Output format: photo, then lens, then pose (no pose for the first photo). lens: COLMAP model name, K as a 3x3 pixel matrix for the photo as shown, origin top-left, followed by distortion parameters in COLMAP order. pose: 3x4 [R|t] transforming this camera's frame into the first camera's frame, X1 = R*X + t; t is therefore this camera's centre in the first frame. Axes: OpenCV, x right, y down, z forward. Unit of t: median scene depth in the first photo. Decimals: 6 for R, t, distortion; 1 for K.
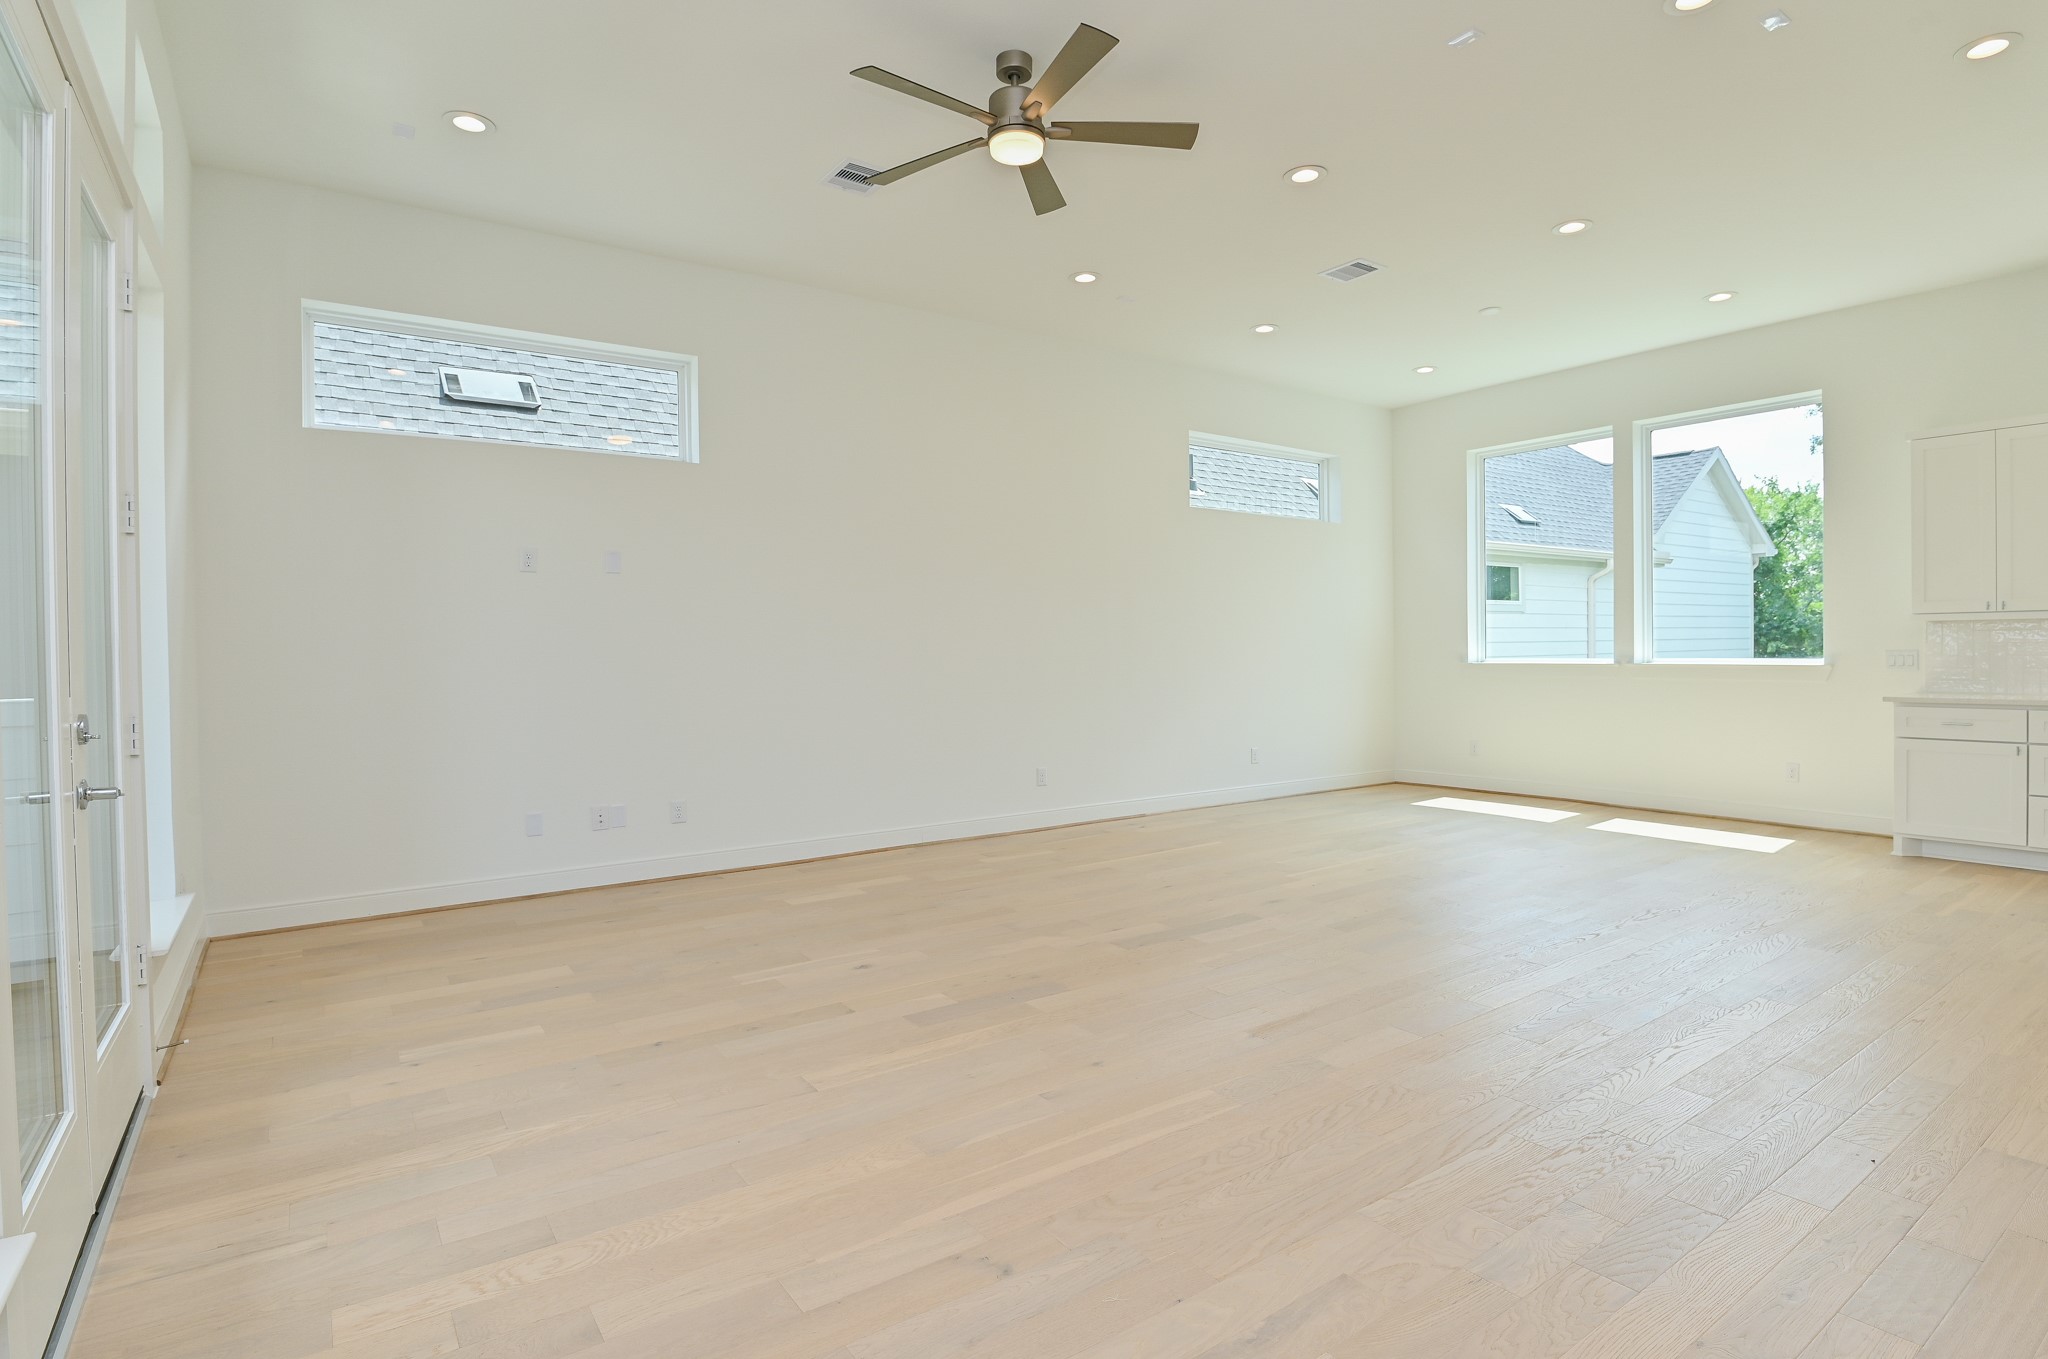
lens RADIAL K [[1048.6, 0, 1026.3], [0, 1048.6, 661.9], [0, 0, 1]] dist [-0.014968, 0.000311]
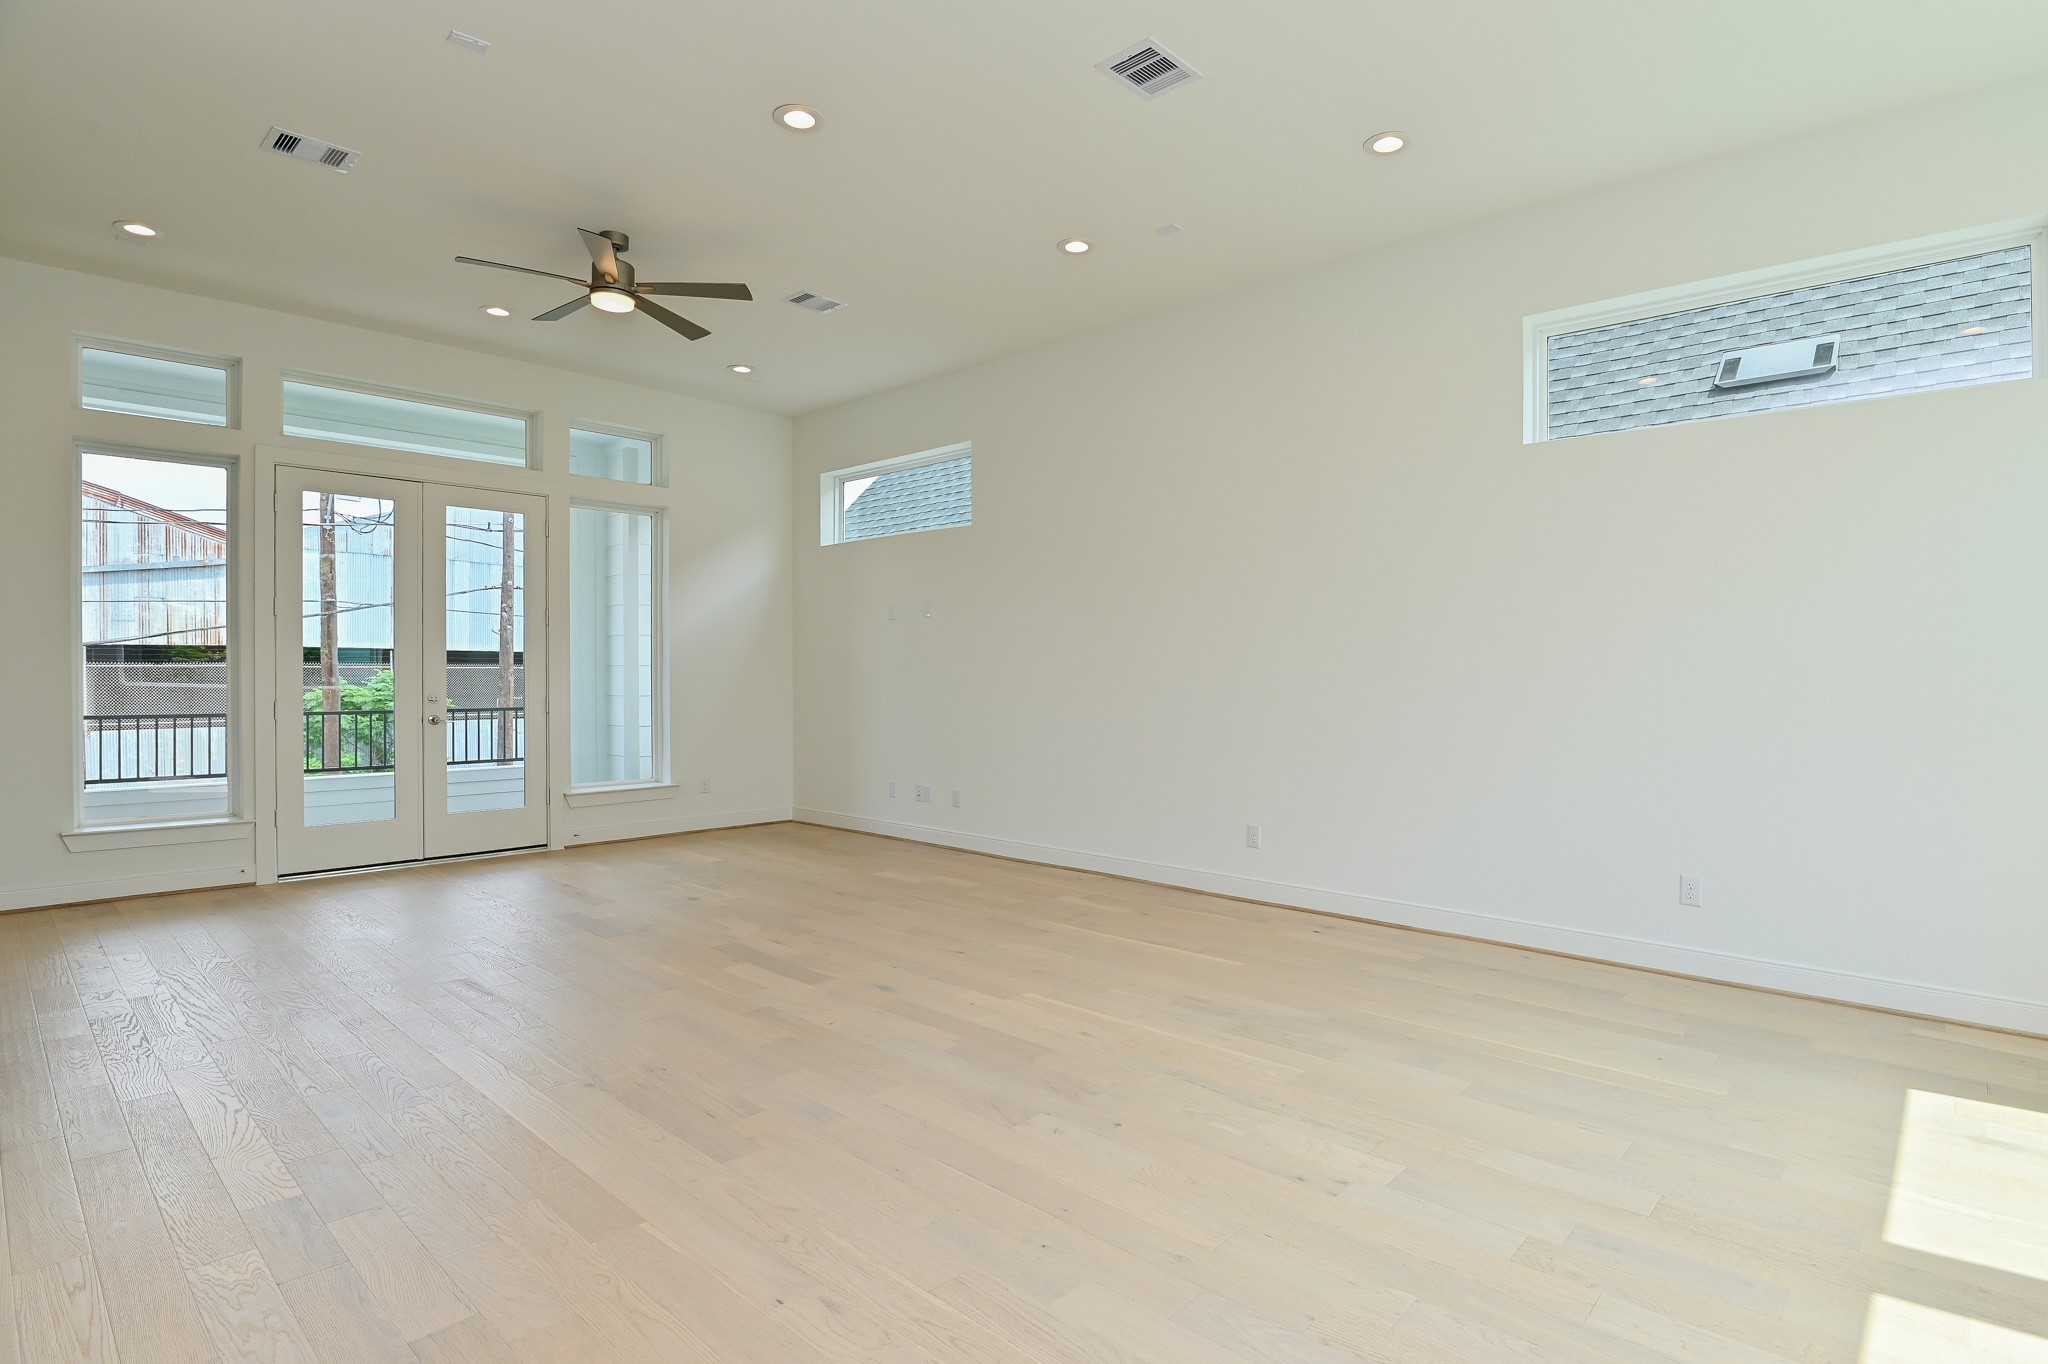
lens RADIAL K [[1048.6, 0, 1024.7], [0, 1048.6, 687.7], [0, 0, 1]] dist [-0.014968, 0.000311]
pose [[0.162127, 0.023180, -0.986498, 0.992449], [-0.006396, 0.999728, 0.022439, -0.021234], [0.986749, 0.002672, 0.162231, 0.929918]]
